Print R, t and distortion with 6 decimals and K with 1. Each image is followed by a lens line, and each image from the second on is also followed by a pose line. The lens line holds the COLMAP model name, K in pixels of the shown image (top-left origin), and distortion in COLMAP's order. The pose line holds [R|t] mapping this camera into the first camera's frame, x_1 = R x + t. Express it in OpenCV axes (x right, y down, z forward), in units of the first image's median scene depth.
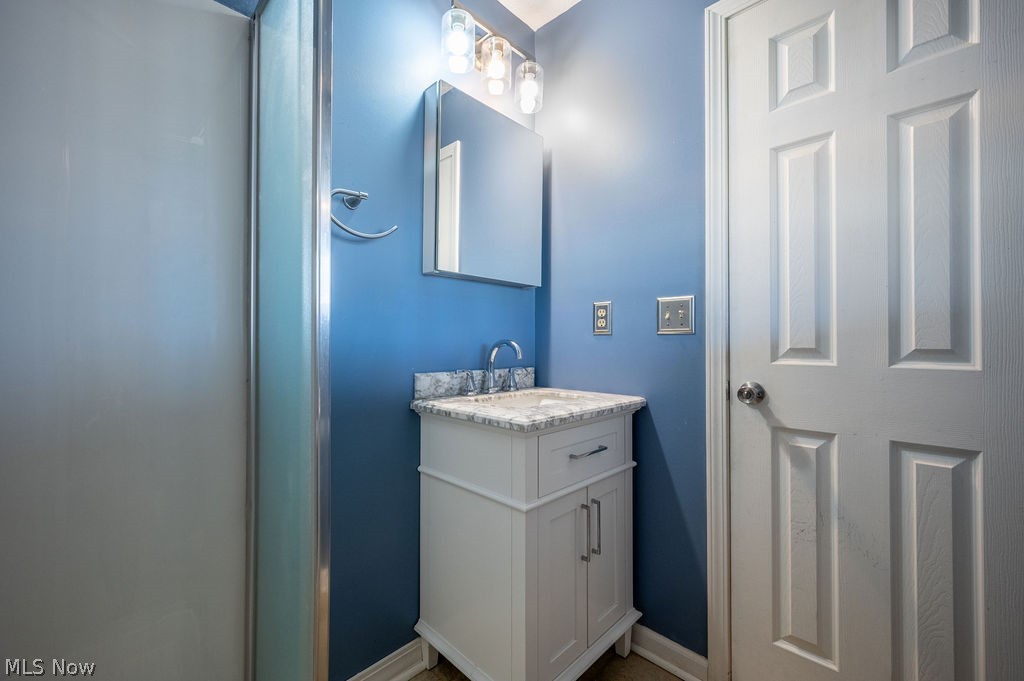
lens RADIAL K [[411.2, 0, 507.9], [0, 411.2, 339.4], [0, 0, 1]] dist [-0.003278, 0.000545]
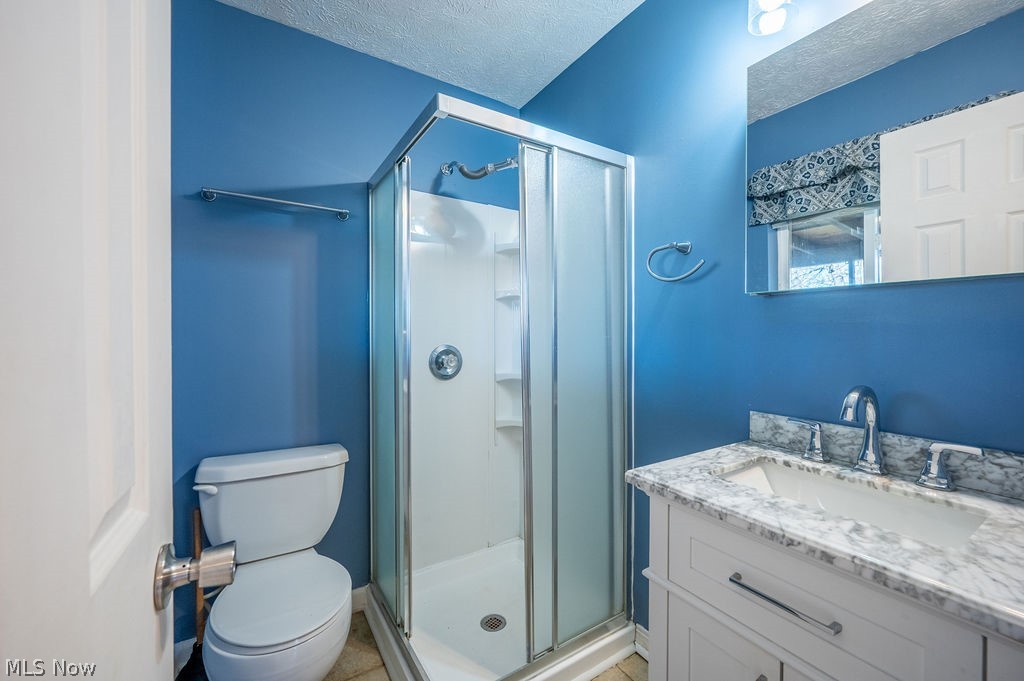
lens RADIAL K [[411.2, 0, 508.5], [0, 411.2, 335.1], [0, 0, 1]] dist [-0.003278, 0.000545]
pose [[-0.224323, 0.008166, -0.974481, 0.737208], [0.009310, 0.999937, 0.006236, -0.088240], [0.974470, -0.007674, -0.224385, 0.677027]]
